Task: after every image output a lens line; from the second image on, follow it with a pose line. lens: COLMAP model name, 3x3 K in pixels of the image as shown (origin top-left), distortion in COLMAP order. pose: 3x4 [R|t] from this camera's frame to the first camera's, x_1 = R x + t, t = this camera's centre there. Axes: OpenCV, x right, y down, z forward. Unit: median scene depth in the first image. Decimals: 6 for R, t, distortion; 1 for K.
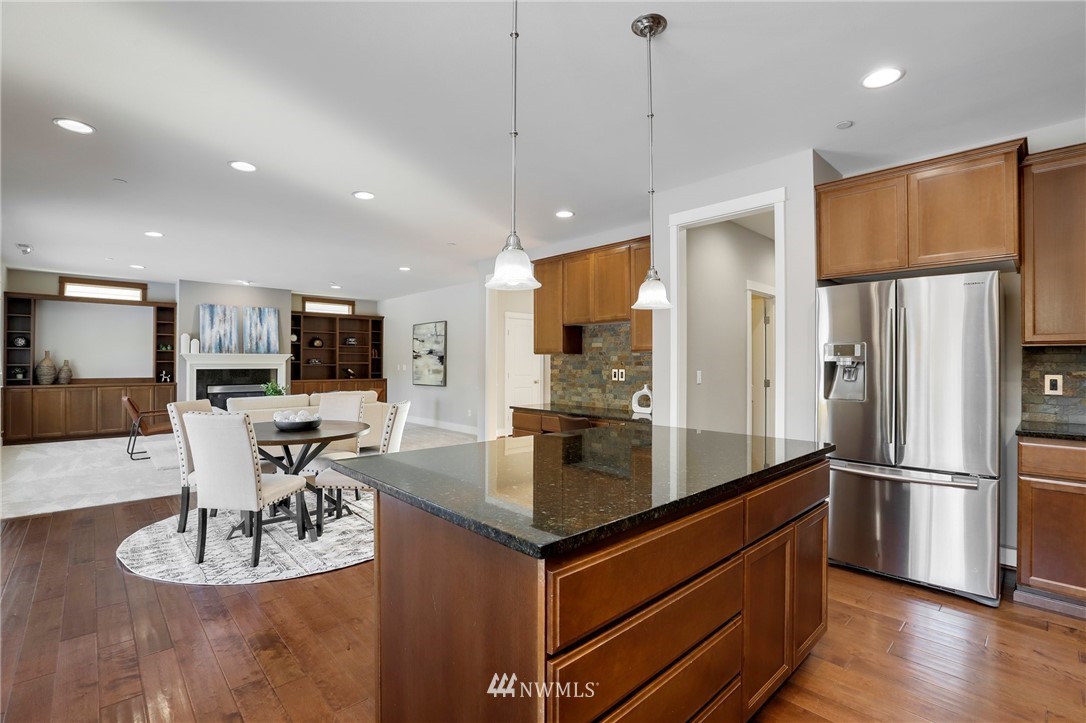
lens RADIAL K [[501.0, 0, 536.1], [0, 501.0, 357.7], [0, 0, 1]] dist [-0.026119, 0.012740]
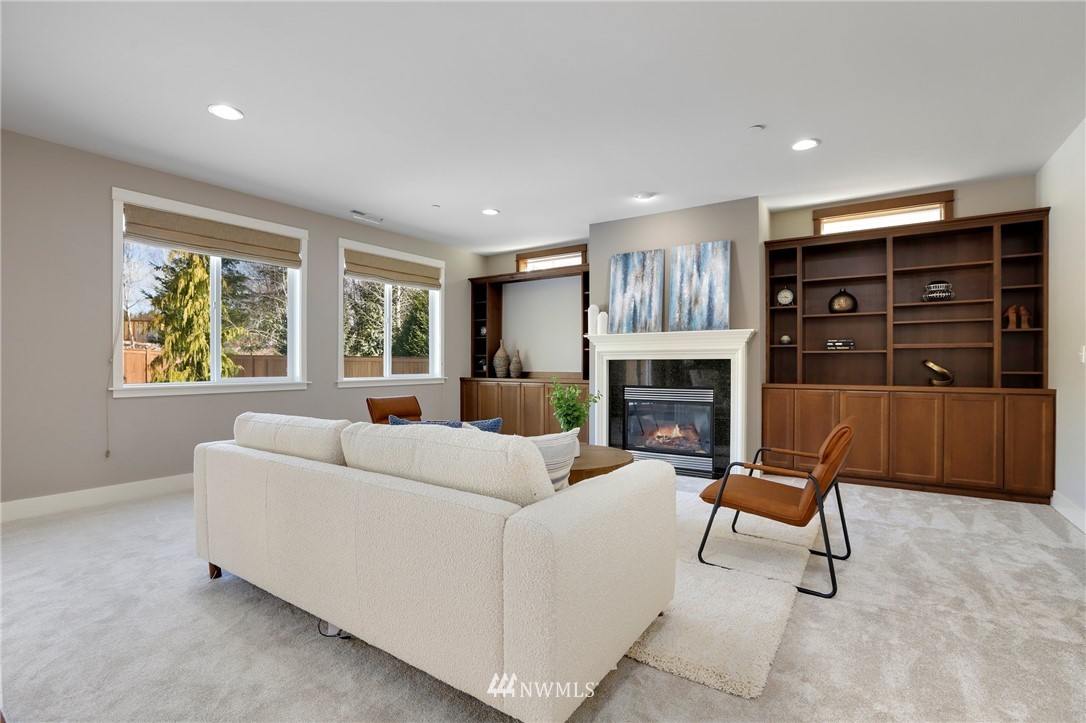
lens RADIAL K [[501.0, 0, 555.2], [0, 501.0, 365.2], [0, 0, 1]] dist [-0.026119, 0.012740]
pose [[0.258143, 0.001191, -0.966106, -0.082062], [0.012299, 0.999914, 0.004519, 0.025366], [0.966028, -0.013049, 0.258106, 0.736698]]
